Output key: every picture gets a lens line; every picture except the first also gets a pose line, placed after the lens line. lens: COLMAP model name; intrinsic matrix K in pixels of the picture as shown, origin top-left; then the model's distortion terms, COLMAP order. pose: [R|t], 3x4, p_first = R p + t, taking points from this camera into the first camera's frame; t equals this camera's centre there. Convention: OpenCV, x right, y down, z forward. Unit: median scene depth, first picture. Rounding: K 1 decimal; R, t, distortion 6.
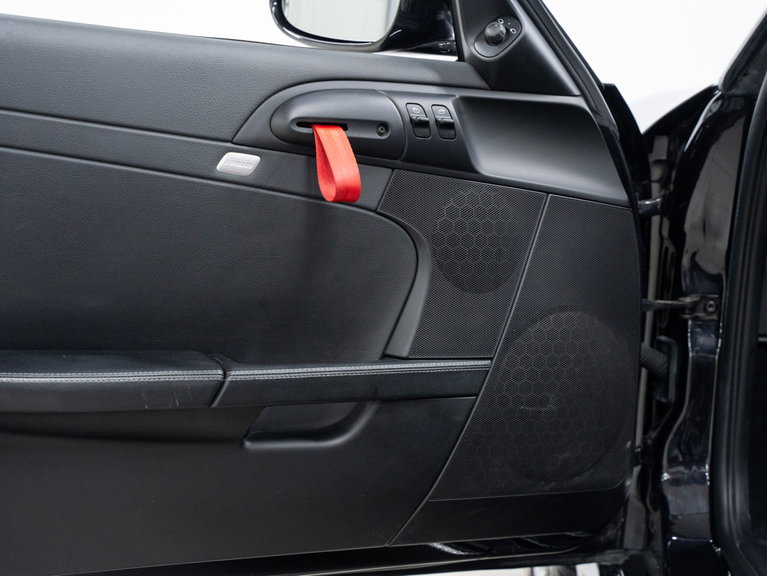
lens RADIAL K [[1407.2, 0, 383.9], [0, 1407.2, 289.0], [0, 0, 1]] dist [0.154188, 0.000000]
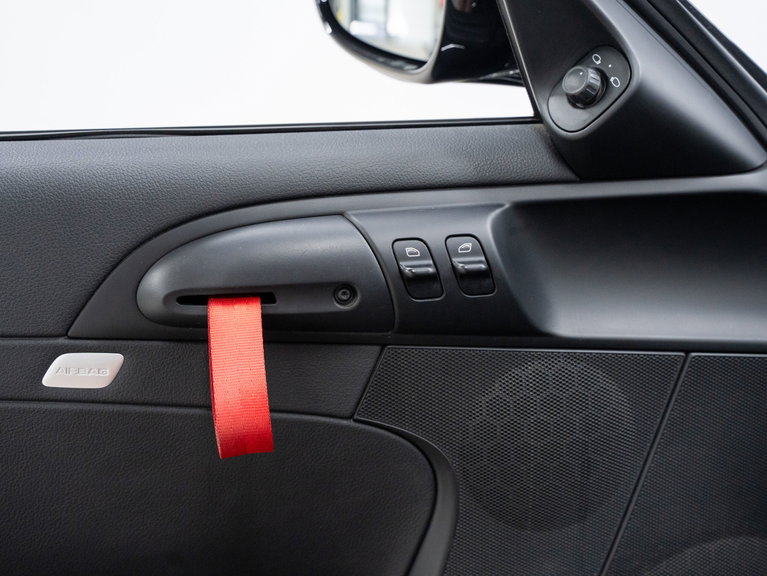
lens RADIAL K [[987.9, 0, 382.9], [0, 987.9, 284.8], [0, 0, 1]] dist [0.039527, 0.000000]
pose [[0.949280, 0.039637, -0.311925, 0.129274], [0.028598, 0.977028, 0.211185, -0.191734], [0.313130, -0.209394, 0.926339, 0.626768]]
